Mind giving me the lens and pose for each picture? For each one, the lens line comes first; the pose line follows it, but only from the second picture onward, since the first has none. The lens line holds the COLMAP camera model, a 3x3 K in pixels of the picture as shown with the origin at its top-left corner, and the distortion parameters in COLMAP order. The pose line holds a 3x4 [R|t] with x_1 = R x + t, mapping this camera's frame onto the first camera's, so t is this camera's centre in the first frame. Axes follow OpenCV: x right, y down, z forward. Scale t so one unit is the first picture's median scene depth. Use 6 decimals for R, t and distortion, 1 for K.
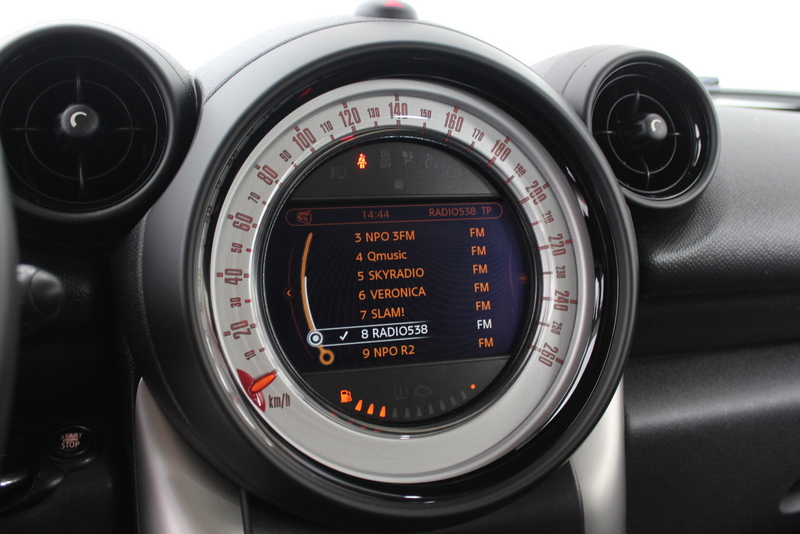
lens RADIAL K [[800.3, 0, 391.8], [0, 800.3, 265.4], [0, 0, 1]] dist [-0.098488, 0.000000]
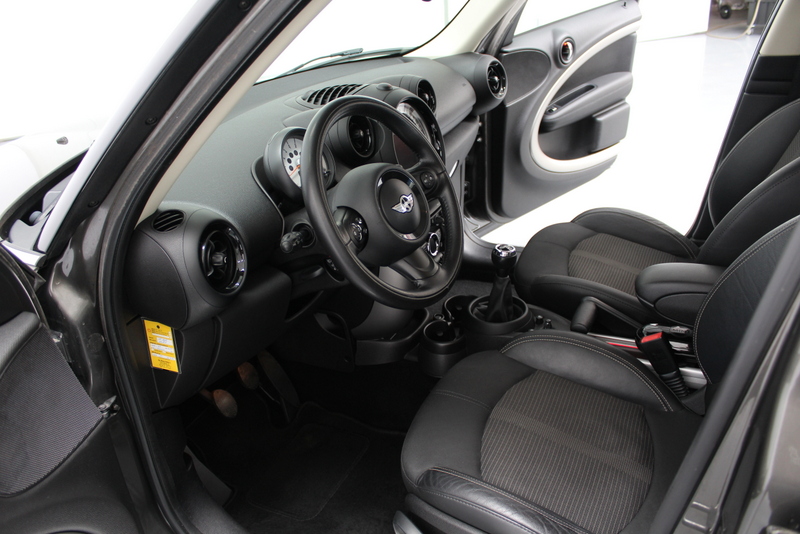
lens RADIAL K [[653.6, 0, 396.8], [0, 653.6, 269.9], [0, 0, 1]] dist [-0.166108, 0.134634]
pose [[0.705922, -0.389864, 0.591337, -2.362254], [0.222261, 0.914641, 0.337687, -0.588246], [-0.672513, -0.106949, 0.732317, -1.616315]]
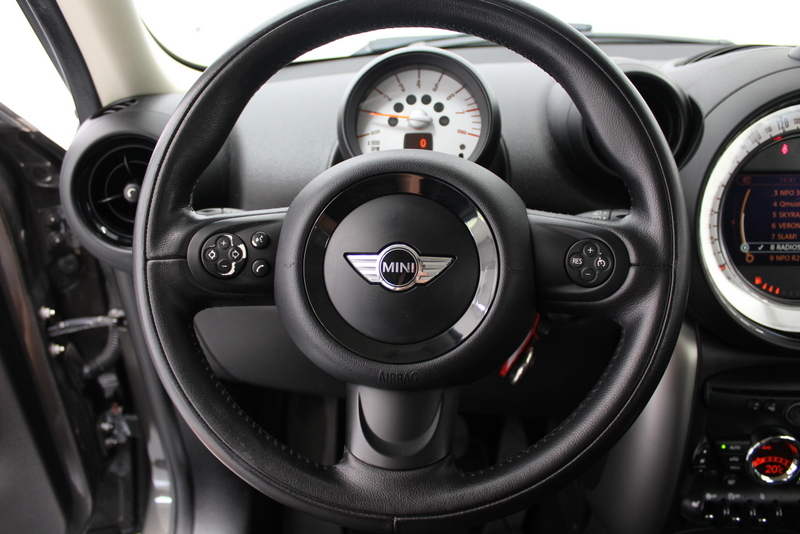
lens RADIAL K [[653.6, 0, 400.1], [0, 653.6, 267.9], [0, 0, 1]] dist [-0.166108, 0.134634]
pose [[0.932503, 0.111917, -0.343384, -0.321952], [-0.033797, 0.973644, 0.225554, -0.156111], [0.359577, -0.198724, 0.911709, -0.581464]]
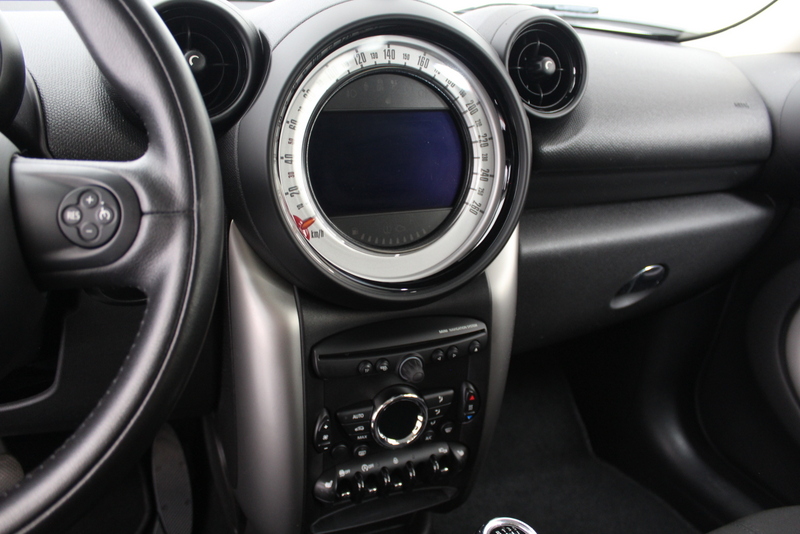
lens RADIAL K [[653.6, 0, 400.7], [0, 653.6, 261.9], [0, 0, 1]] dist [-0.166108, 0.134634]
pose [[0.994797, 0.006576, 0.101660, -0.097529], [-0.028133, 0.976842, 0.212105, -0.063352], [-0.097911, -0.213861, 0.971945, -0.336441]]
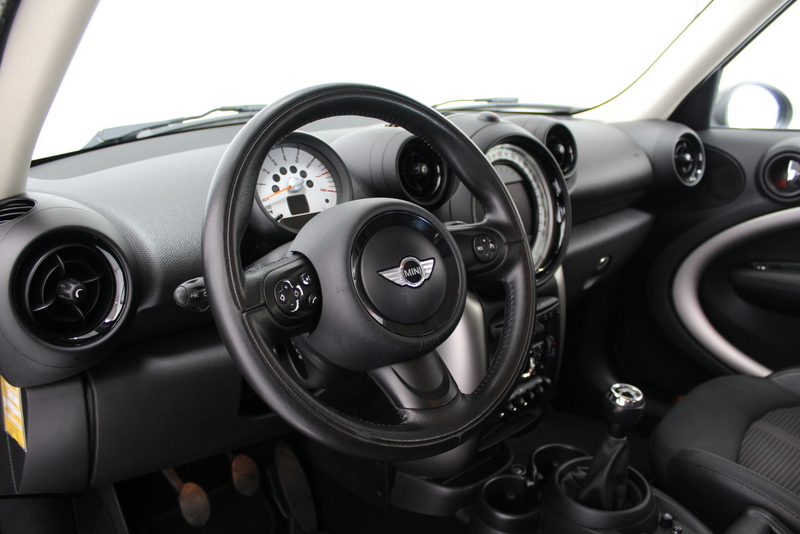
lens RADIAL K [[653.6, 0, 398.6], [0, 653.6, 263.7], [0, 0, 1]] dist [-0.166108, 0.134634]
pose [[0.917065, -0.135390, 0.375048, -1.256381], [0.089527, 0.986488, 0.137206, -0.159407], [-0.388557, -0.092250, 0.916795, -1.036319]]
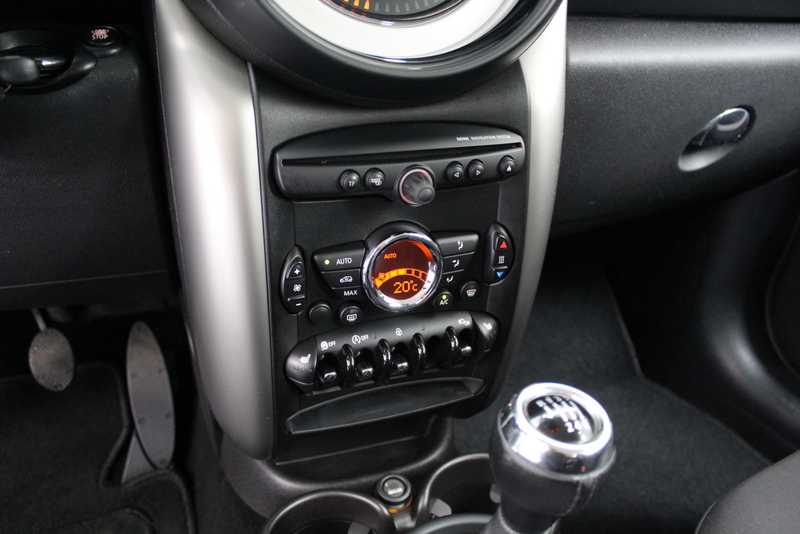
lens RADIAL K [[653.6, 0, 401.5], [0, 653.6, 261.4], [0, 0, 1]] dist [-0.166108, 0.134634]
pose [[0.998434, 0.001623, 0.055915, -0.012102], [-0.017318, 0.959441, 0.281375, 0.275691], [-0.053191, -0.281903, 0.957967, -0.013981]]
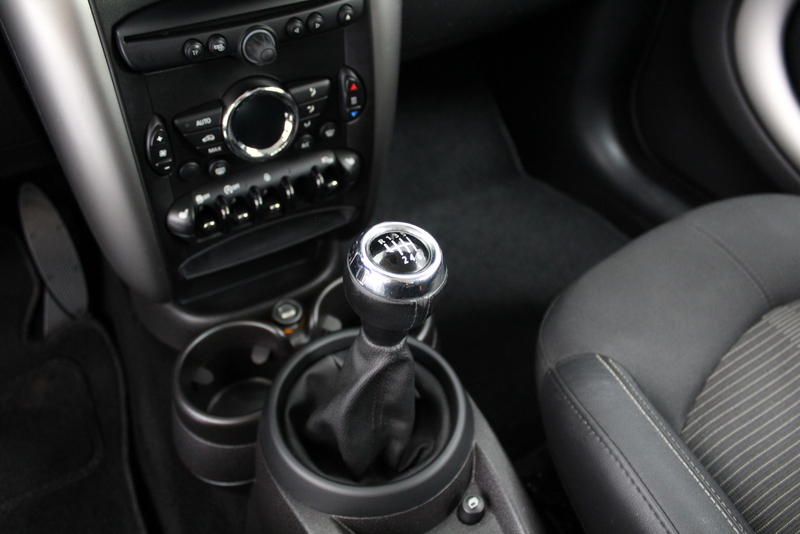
lens RADIAL K [[653.6, 0, 398.3], [0, 653.6, 262.5], [0, 0, 1]] dist [-0.166108, 0.134634]
pose [[0.976400, -0.139468, 0.164900, 0.063245], [0.024560, 0.830280, 0.556806, 0.173212], [-0.214570, -0.539615, 0.814110, -0.095018]]
